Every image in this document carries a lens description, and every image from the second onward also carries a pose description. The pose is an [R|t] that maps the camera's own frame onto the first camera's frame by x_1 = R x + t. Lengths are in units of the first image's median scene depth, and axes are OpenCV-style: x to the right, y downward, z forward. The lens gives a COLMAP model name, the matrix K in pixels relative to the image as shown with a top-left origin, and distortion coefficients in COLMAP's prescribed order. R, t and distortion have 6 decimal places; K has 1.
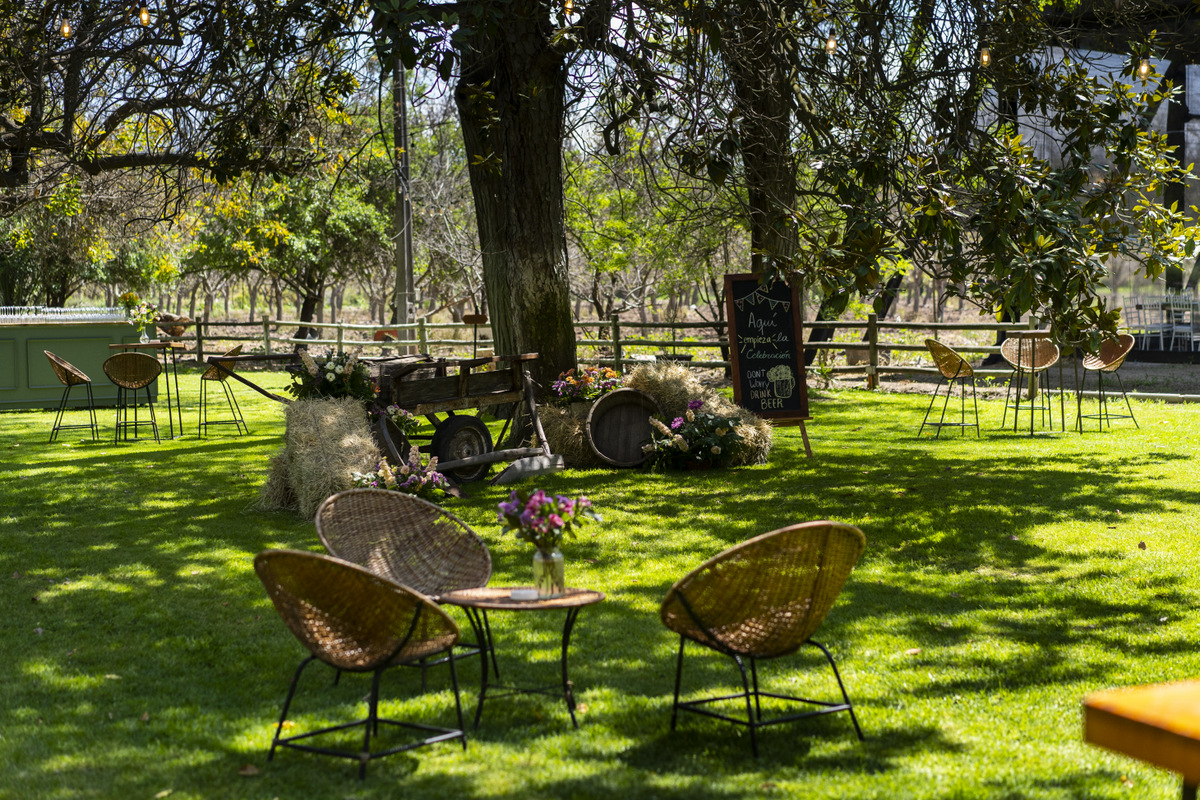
lens RADIAL K [[1901.5, 0, 602.7], [0, 1901.5, 428.1], [0, 0, 1]] dist [0.029720, -0.099667]
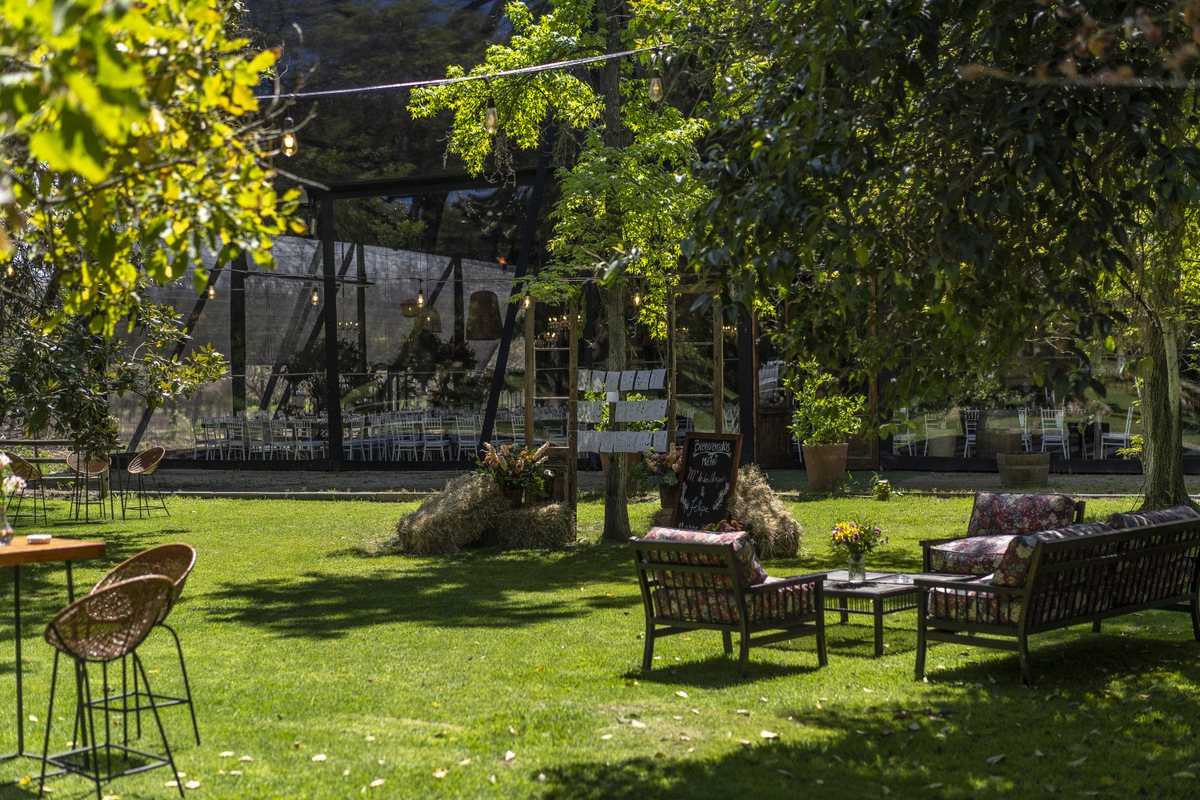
lens RADIAL K [[1901.5, 0, 602.7], [0, 1901.5, 428.1], [0, 0, 1]] dist [0.029720, -0.099667]
pose [[0.908743, -0.010266, 0.417230, -0.005326], [0.036031, 0.997895, -0.053925, 0.022074], [-0.415798, 0.064037, 0.907200, -0.370867]]
